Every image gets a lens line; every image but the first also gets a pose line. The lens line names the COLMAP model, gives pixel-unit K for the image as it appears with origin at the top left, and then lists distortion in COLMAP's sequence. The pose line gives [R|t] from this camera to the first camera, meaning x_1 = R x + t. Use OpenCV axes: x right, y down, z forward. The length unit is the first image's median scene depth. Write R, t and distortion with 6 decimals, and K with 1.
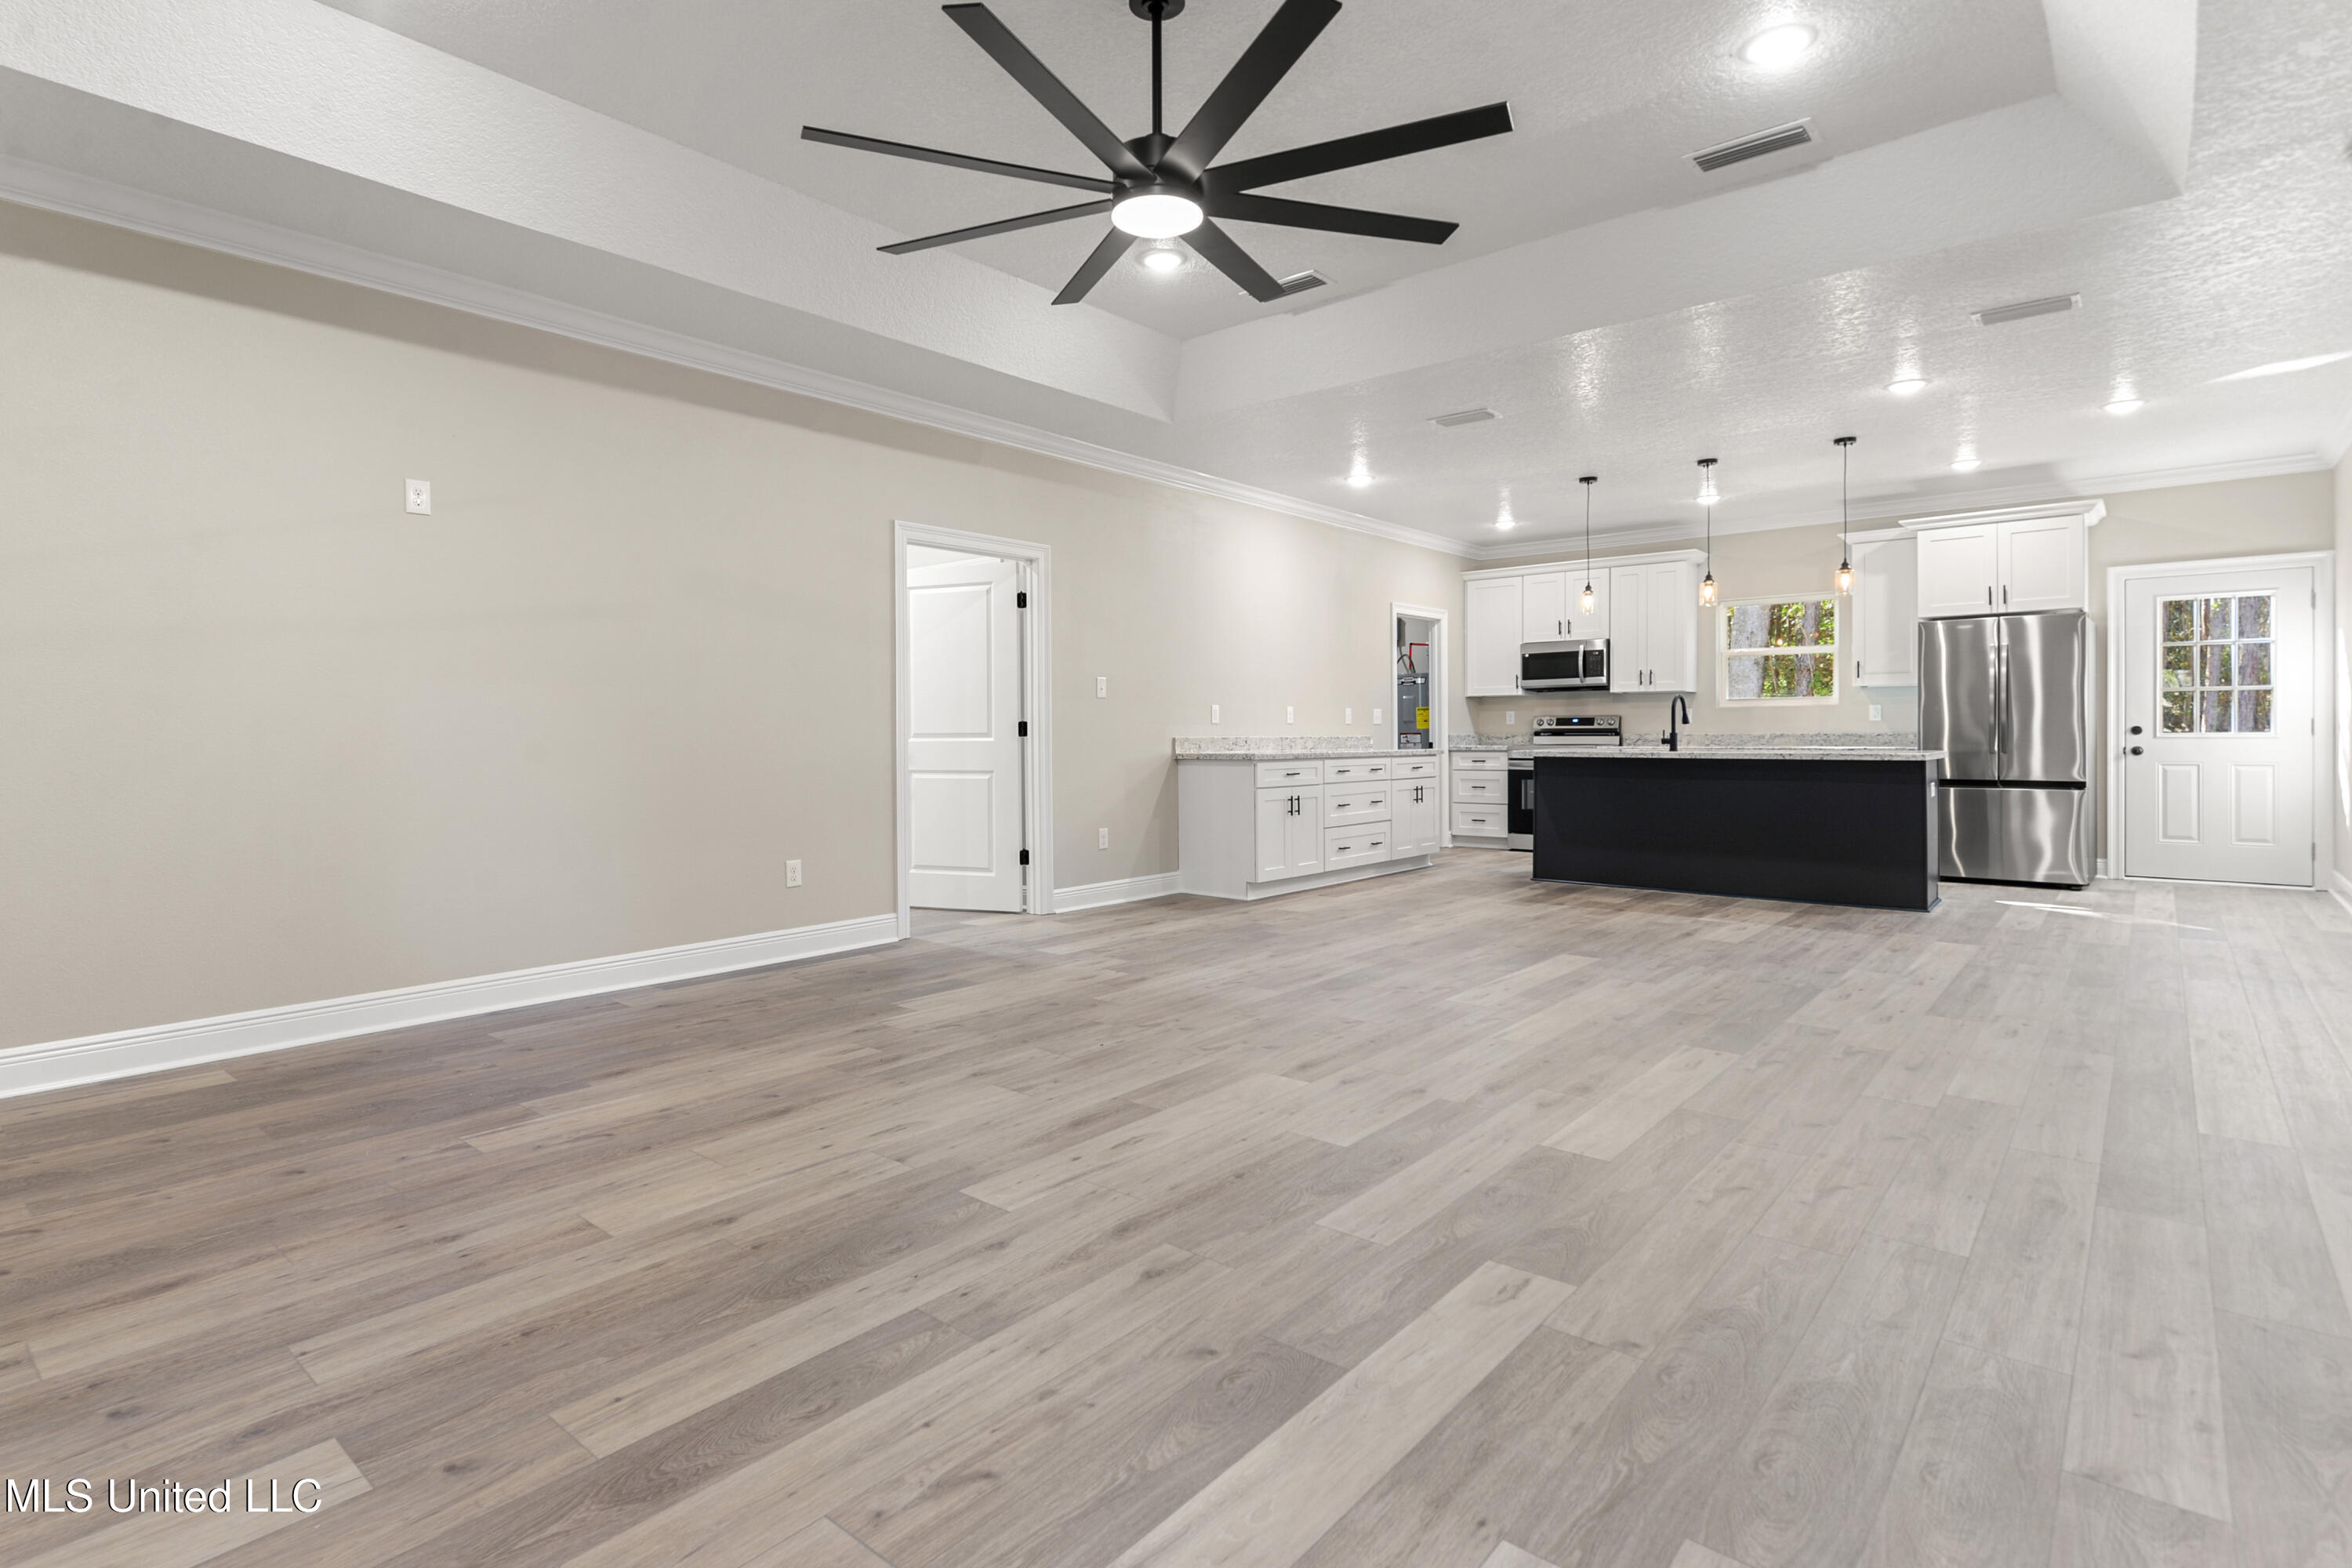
lens RADIAL K [[1177.7, 0, 1176.4], [0, 1177.7, 735.7], [0, 0, 1]] dist [0.000190, 0.000046]
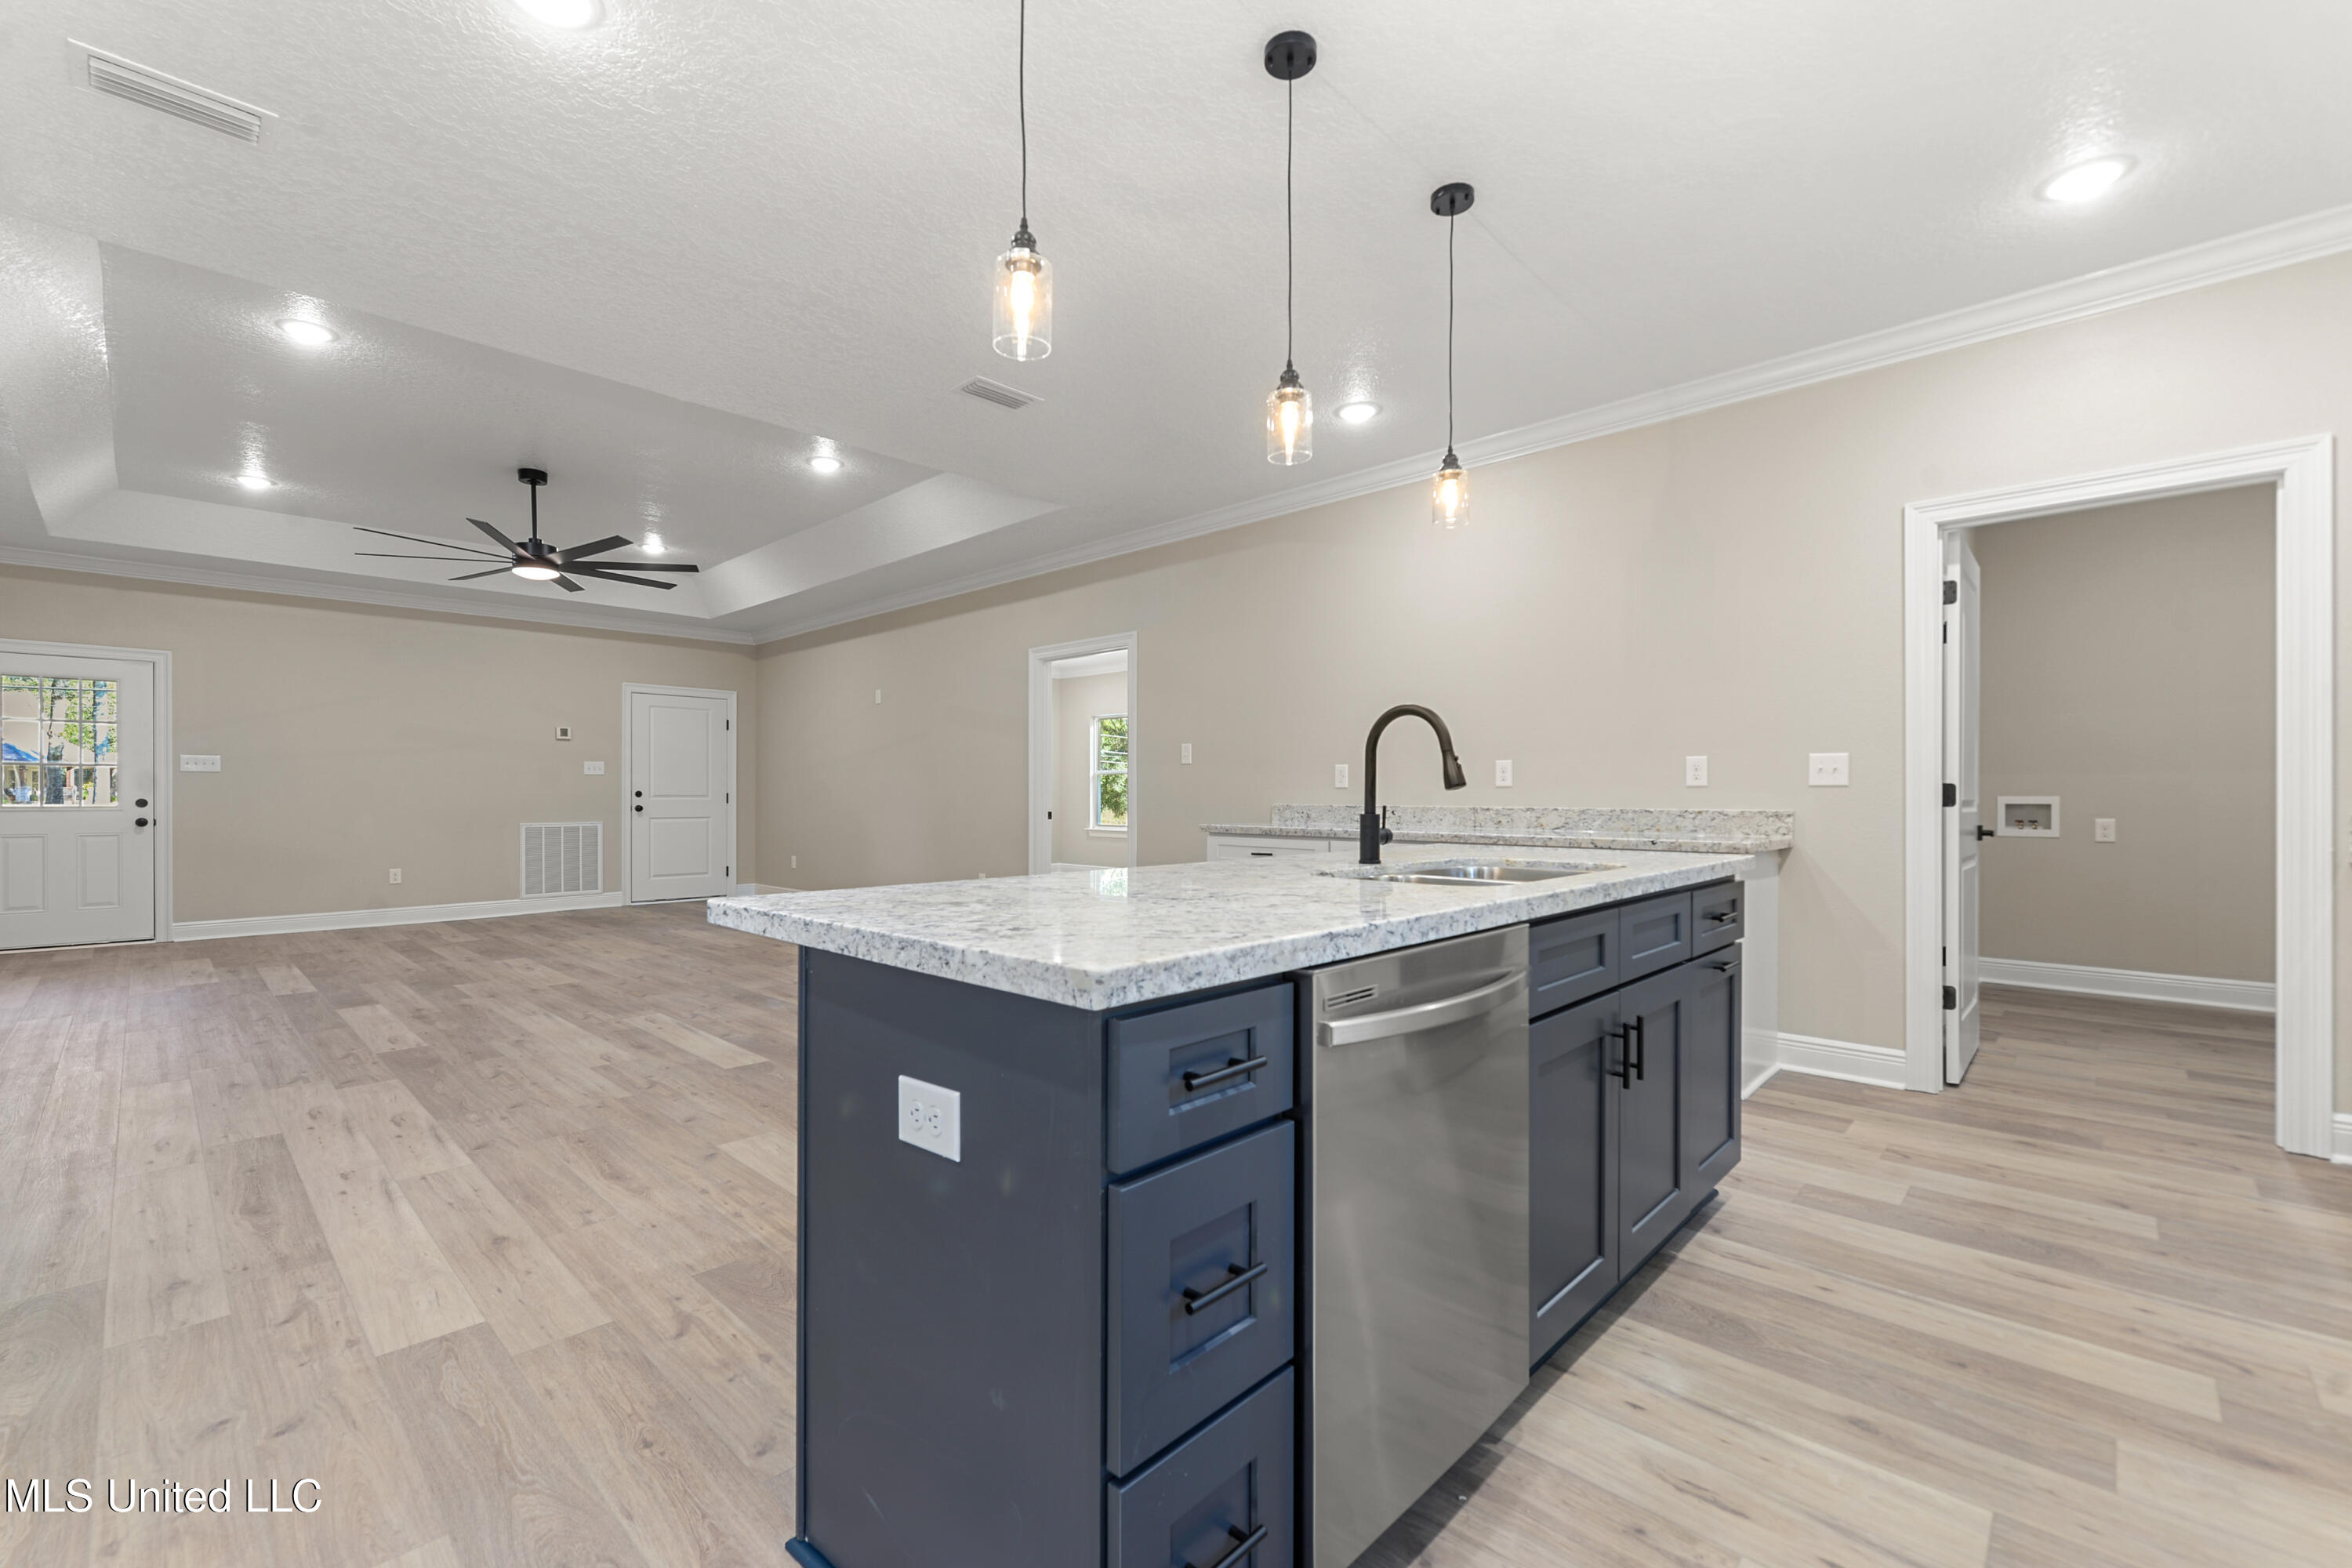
lens RADIAL K [[1004.3, 0, 1168.4], [0, 1004.3, 790.5], [0, 0, 1]] dist [-0.001147, -0.000347]
pose [[-0.072422, 0.001001, -0.997374, 0.883076], [-0.004149, 0.999991, 0.001305, -0.011329], [0.997365, 0.004233, -0.072417, 1.161520]]
